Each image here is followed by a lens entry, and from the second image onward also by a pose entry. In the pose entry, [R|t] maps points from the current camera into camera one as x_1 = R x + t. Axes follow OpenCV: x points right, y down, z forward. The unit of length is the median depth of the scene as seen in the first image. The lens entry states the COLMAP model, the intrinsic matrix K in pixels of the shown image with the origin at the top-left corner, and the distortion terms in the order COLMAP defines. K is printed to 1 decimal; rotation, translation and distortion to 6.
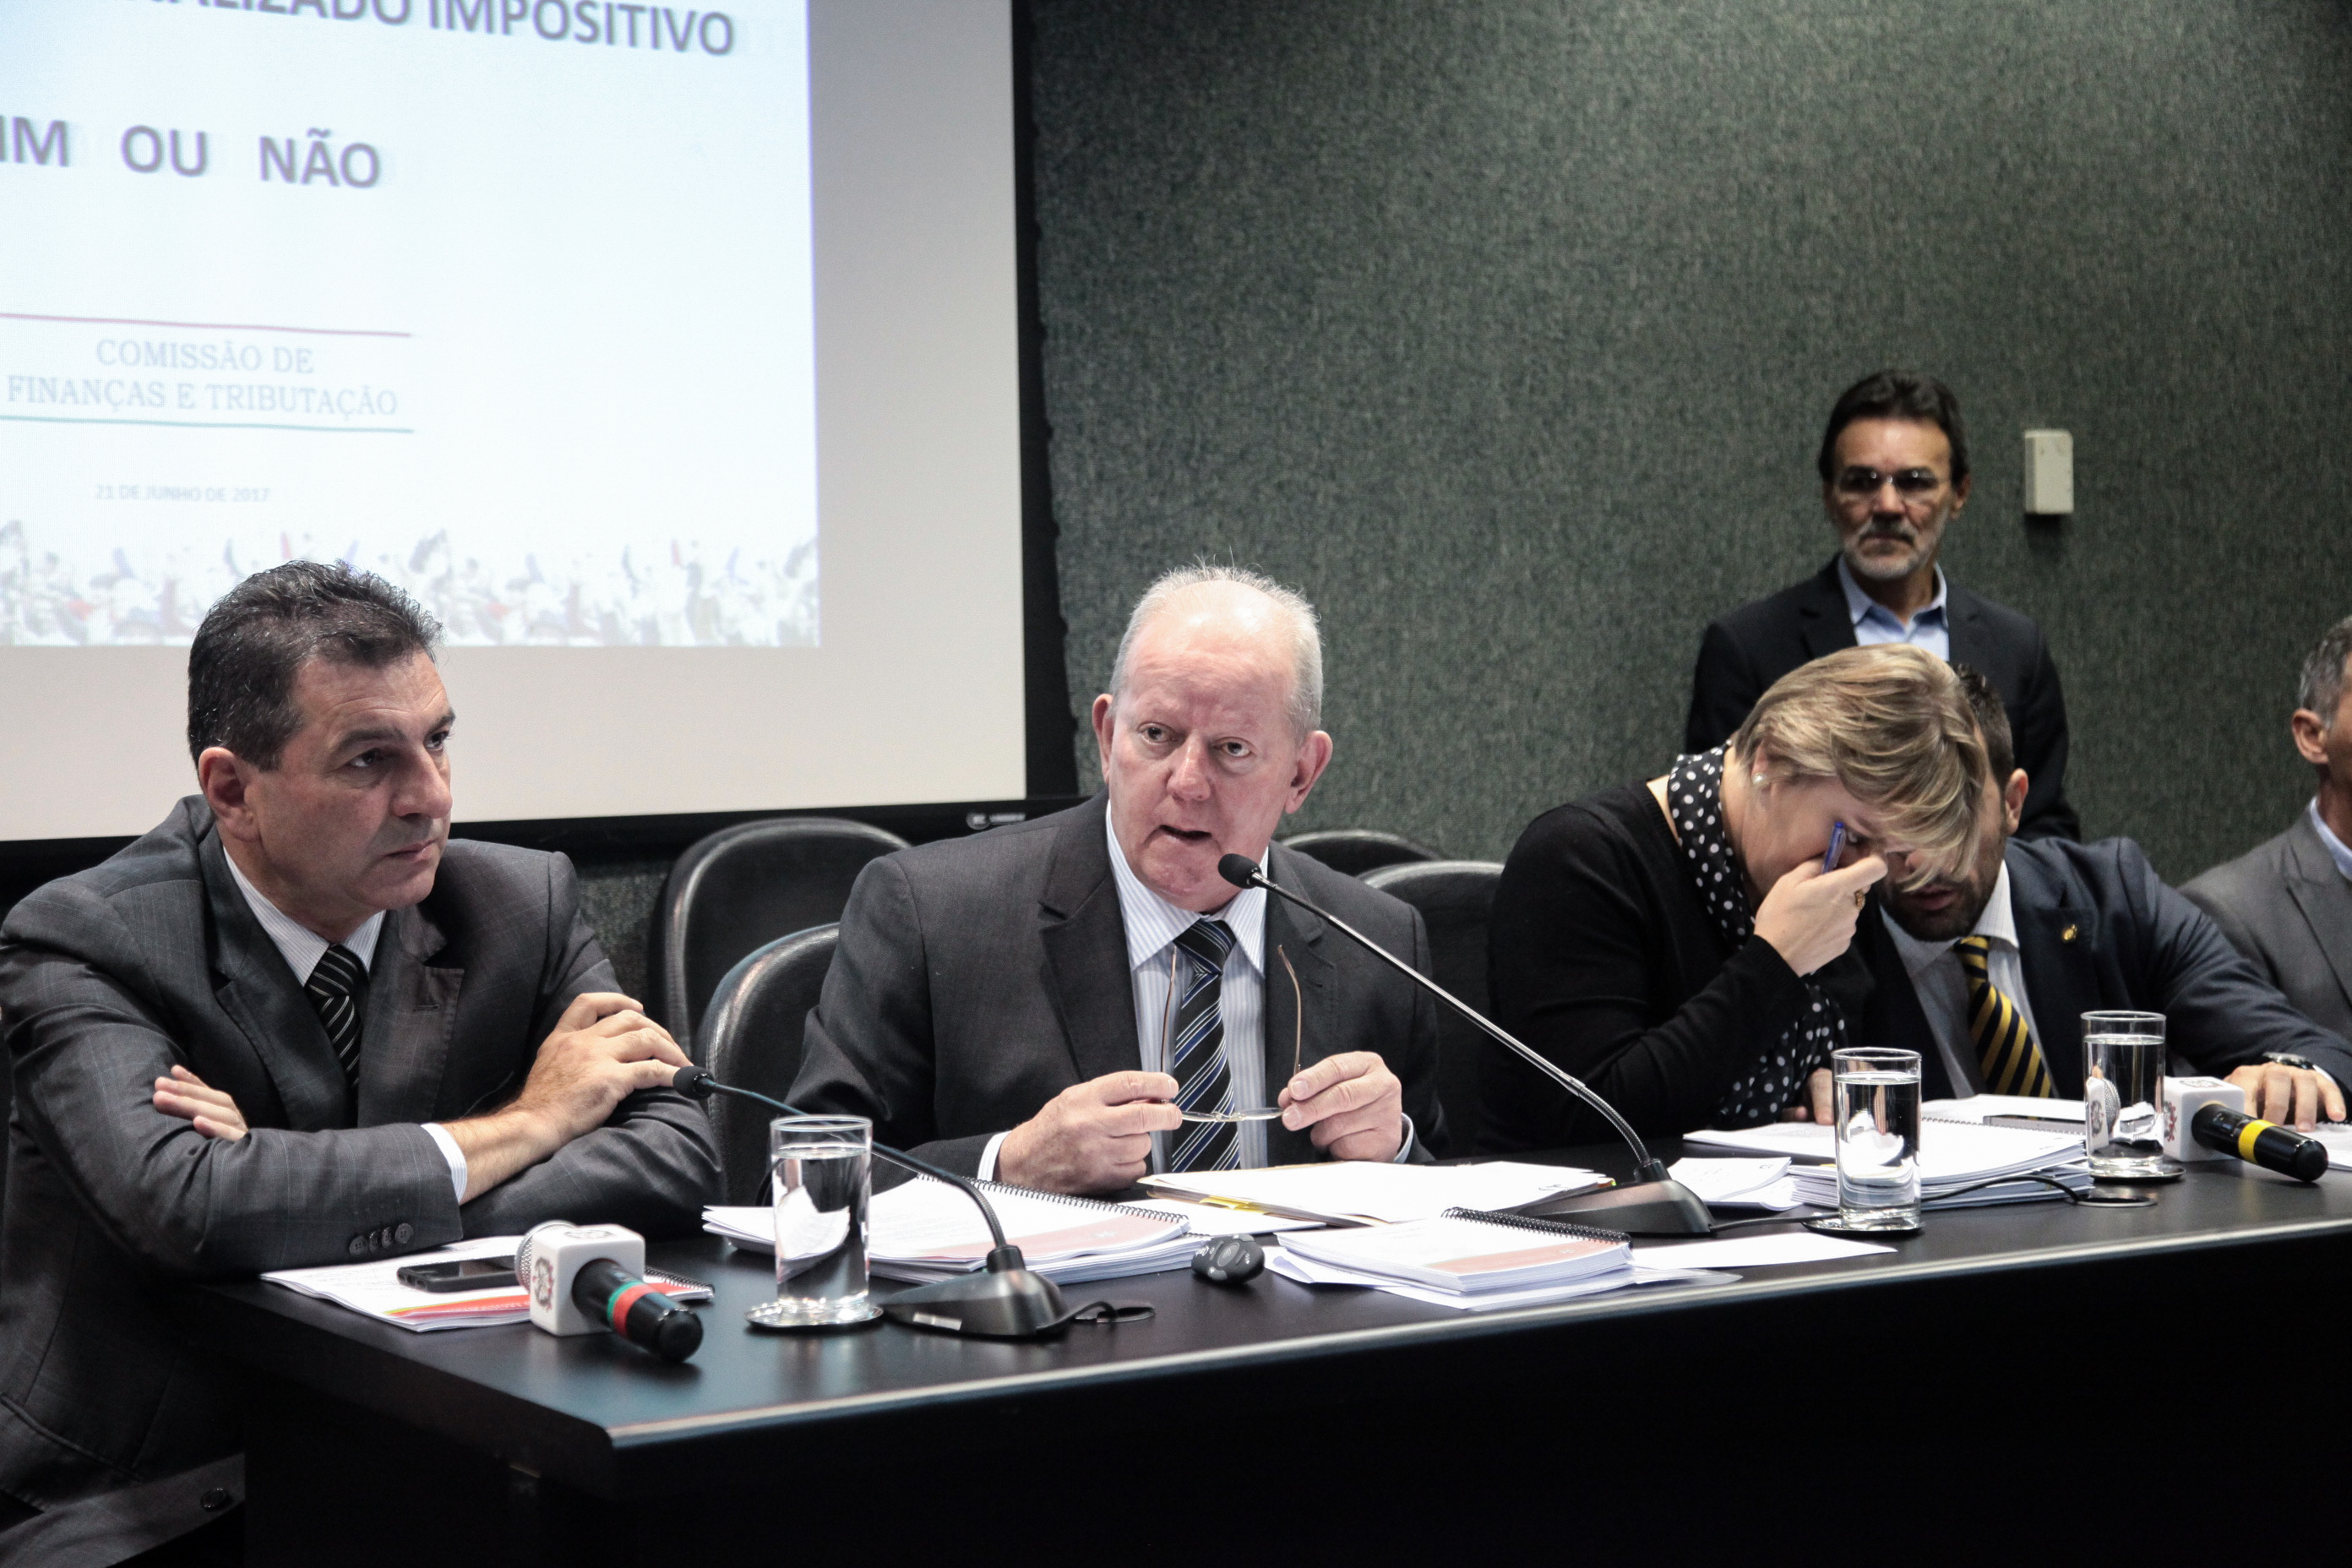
lens RADIAL K [[4247.0, 0, 1157.5], [0, 4247.0, 855.8], [0, 0, 1]] dist [0.353359, 0.000000]
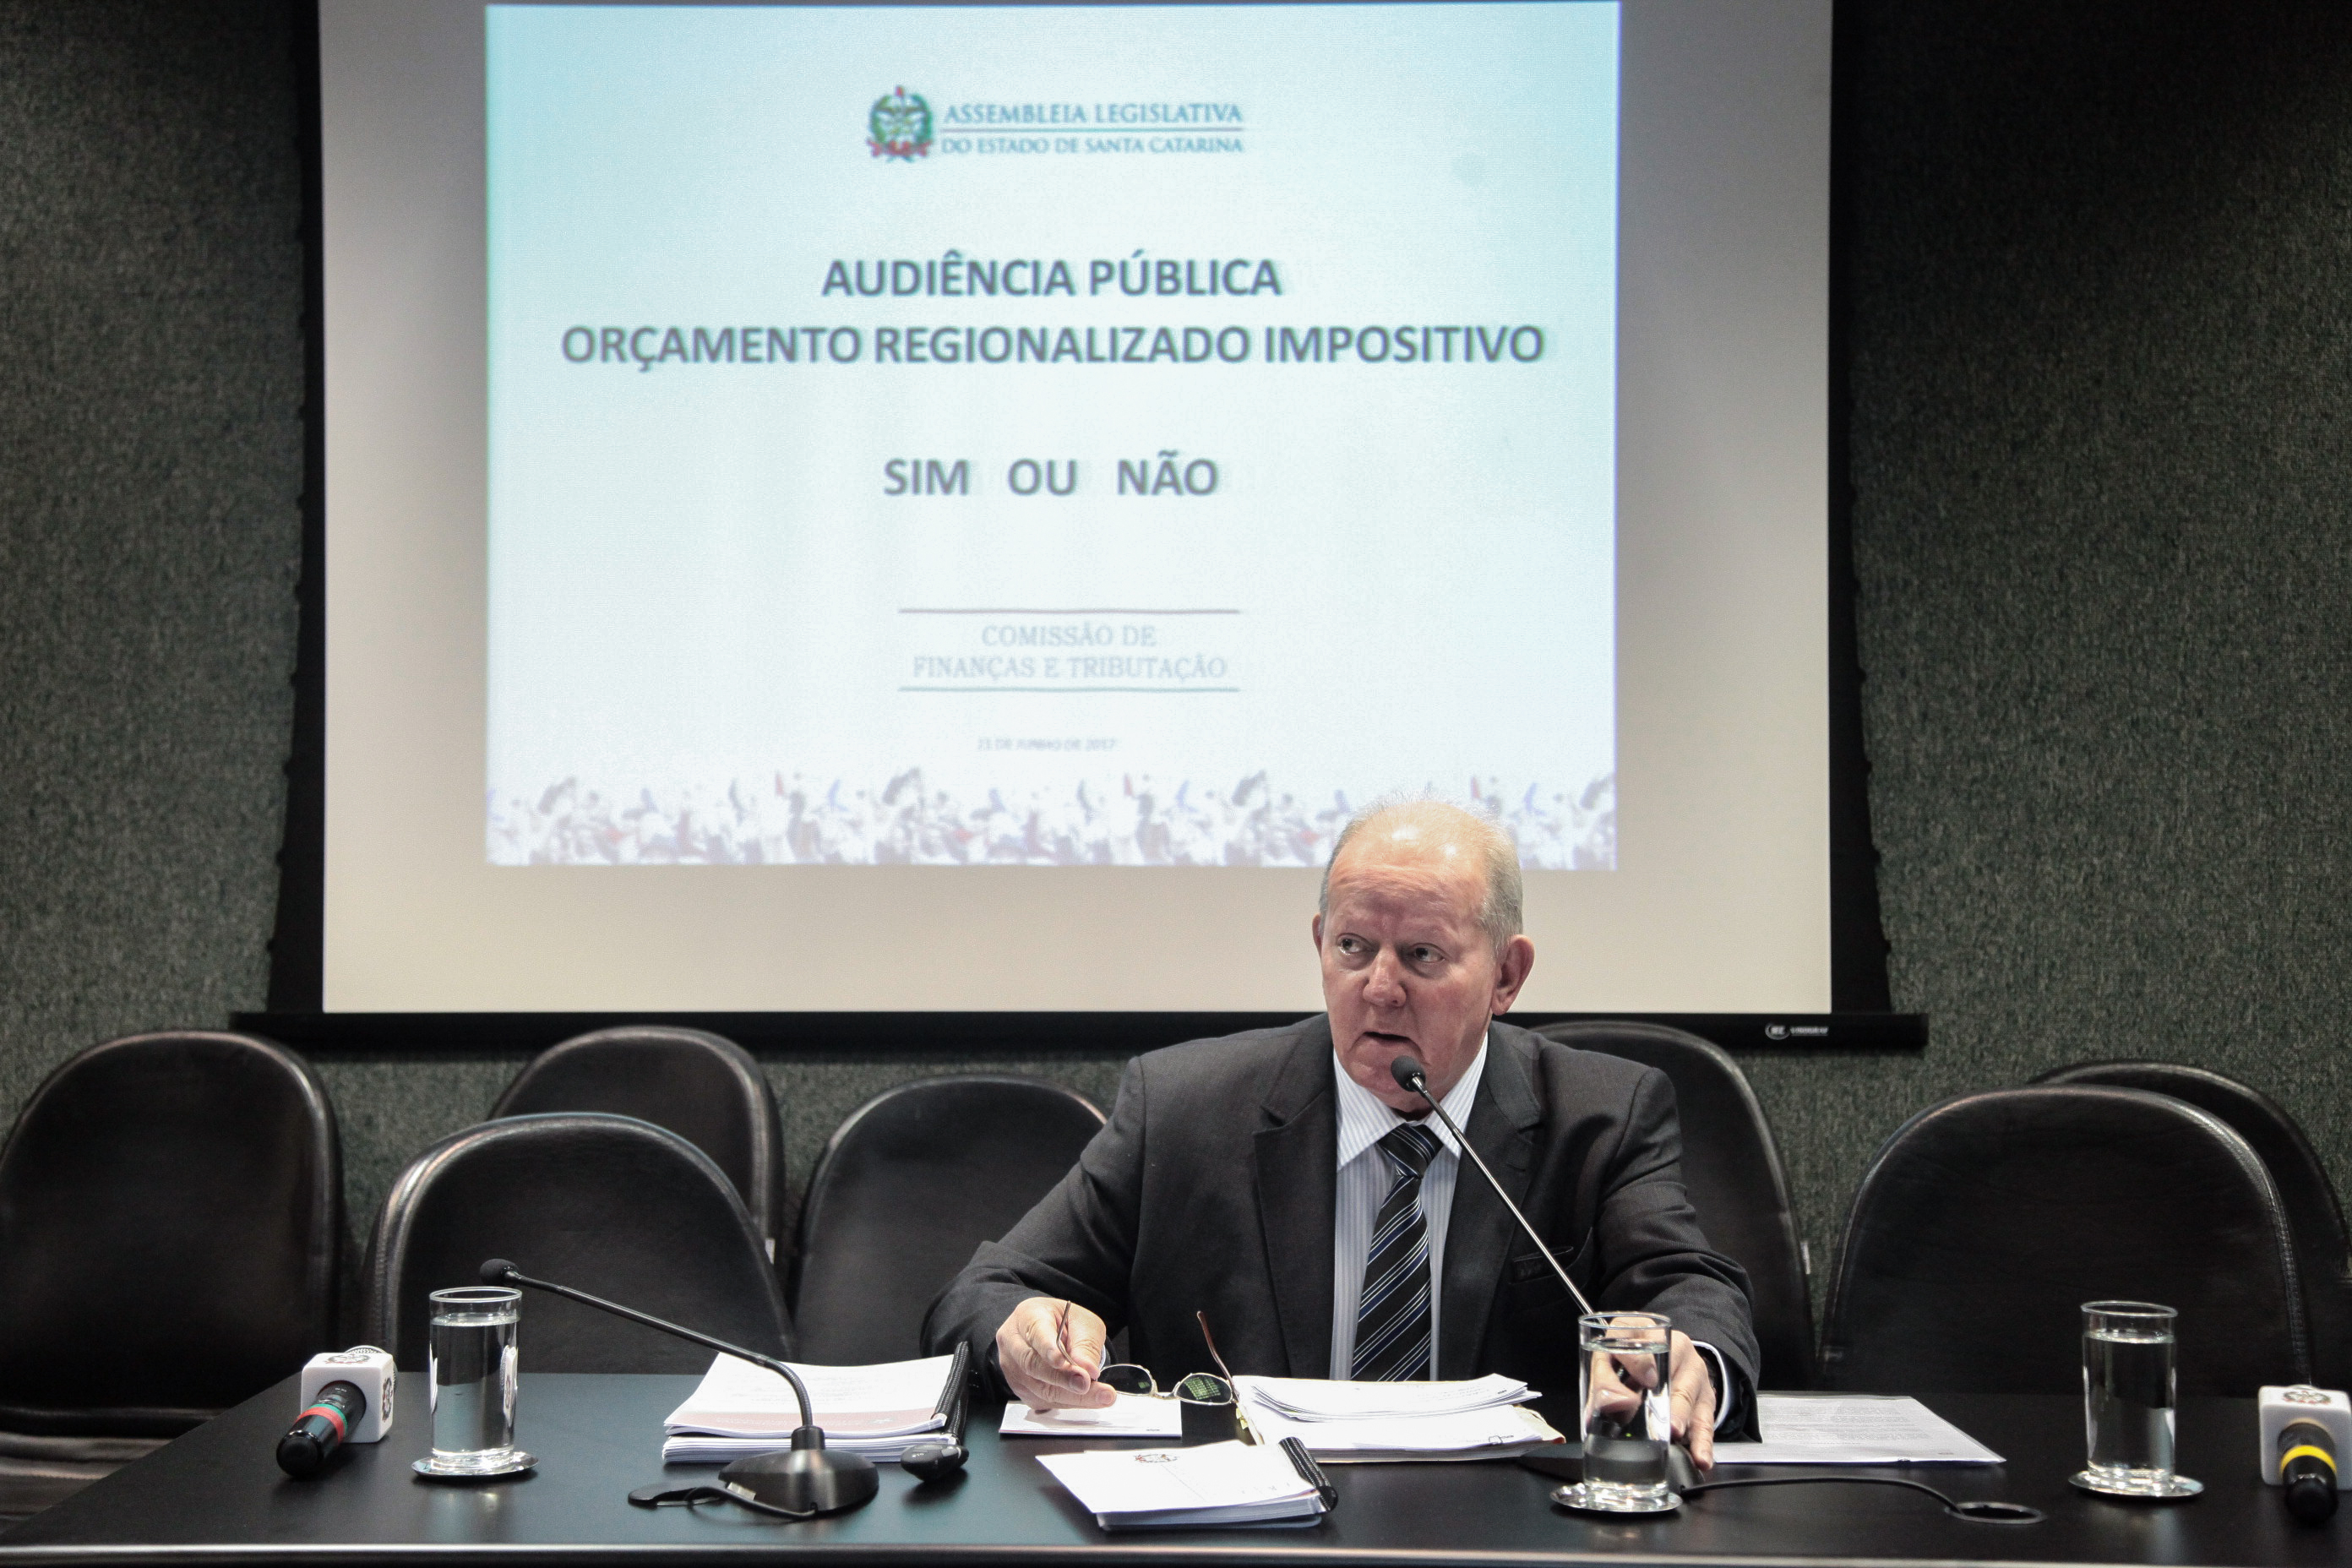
lens RADIAL K [[3354.2, 0, 1160.3], [0, 3354.2, 801.0], [0, 0, 1]] dist [0.177211, 0.000000]
pose [[0.819056, 0.001525, -0.573711, 0.331591], [-0.041346, 0.997553, -0.056375, -0.012784], [0.572222, 0.069895, 0.817115, 0.209282]]
